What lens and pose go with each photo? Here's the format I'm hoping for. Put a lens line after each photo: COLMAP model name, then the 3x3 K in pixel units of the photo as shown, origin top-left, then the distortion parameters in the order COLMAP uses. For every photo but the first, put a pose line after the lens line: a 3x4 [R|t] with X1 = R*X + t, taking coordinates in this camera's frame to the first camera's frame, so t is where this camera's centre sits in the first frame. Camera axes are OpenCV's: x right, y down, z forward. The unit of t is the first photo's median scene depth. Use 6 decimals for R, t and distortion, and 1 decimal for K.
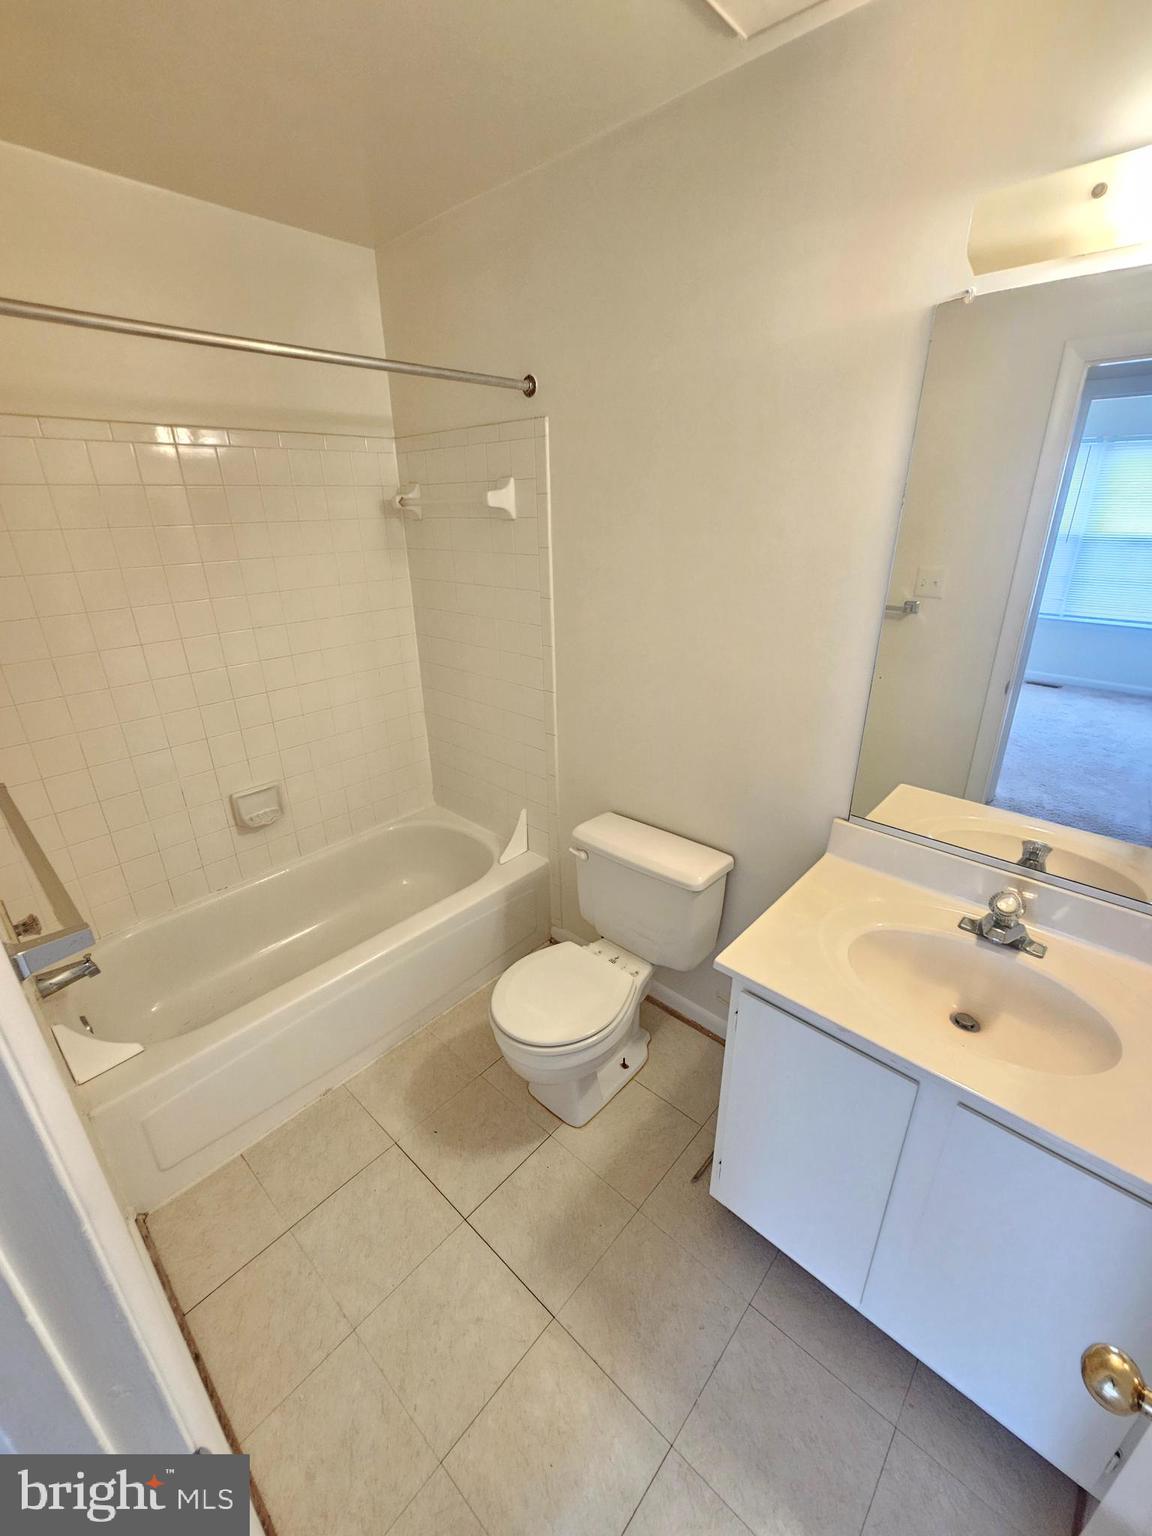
lens RADIAL K [[630.5, 0, 570.7], [0, 630.5, 768.0], [0, 0, 1]] dist [-0.009594, 0.000012]
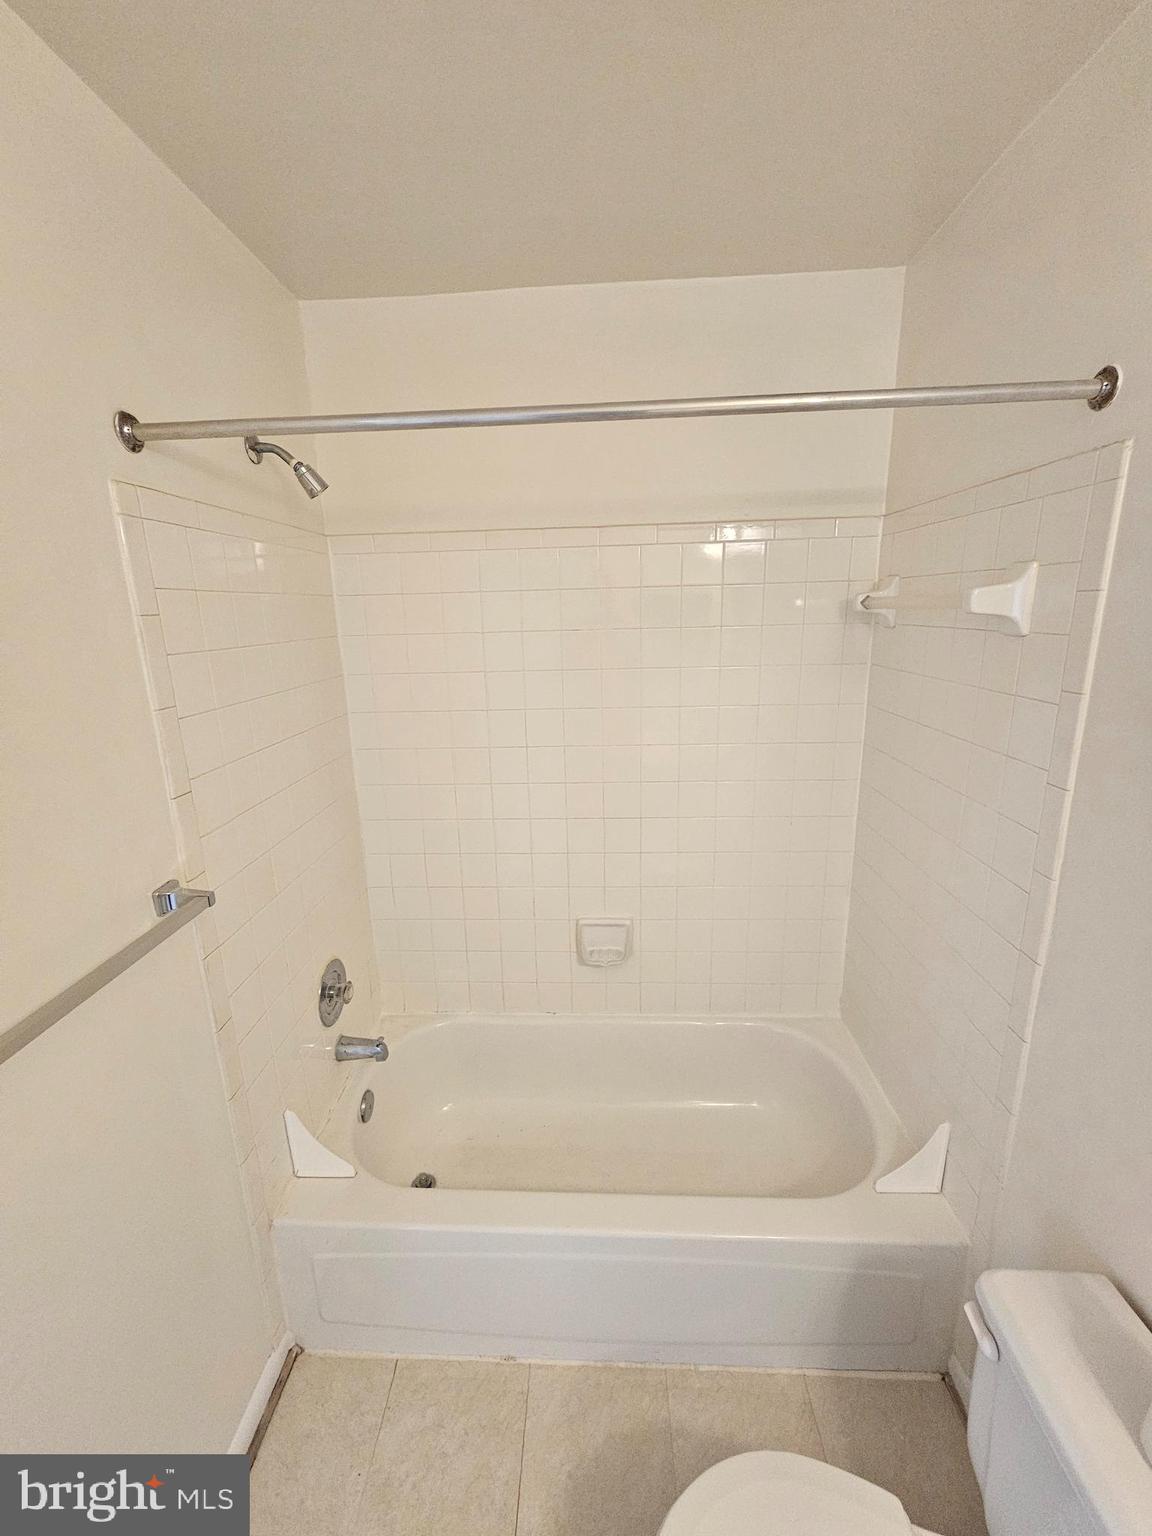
lens RADIAL K [[630.5, 0, 575.9], [0, 630.5, 761.9], [0, 0, 1]] dist [-0.009594, 0.000012]
pose [[0.644649, 0.185893, -0.741533, 0.072747], [-0.281091, 0.959674, -0.003788, -0.162647], [0.710926, 0.210881, 0.670905, 0.348922]]
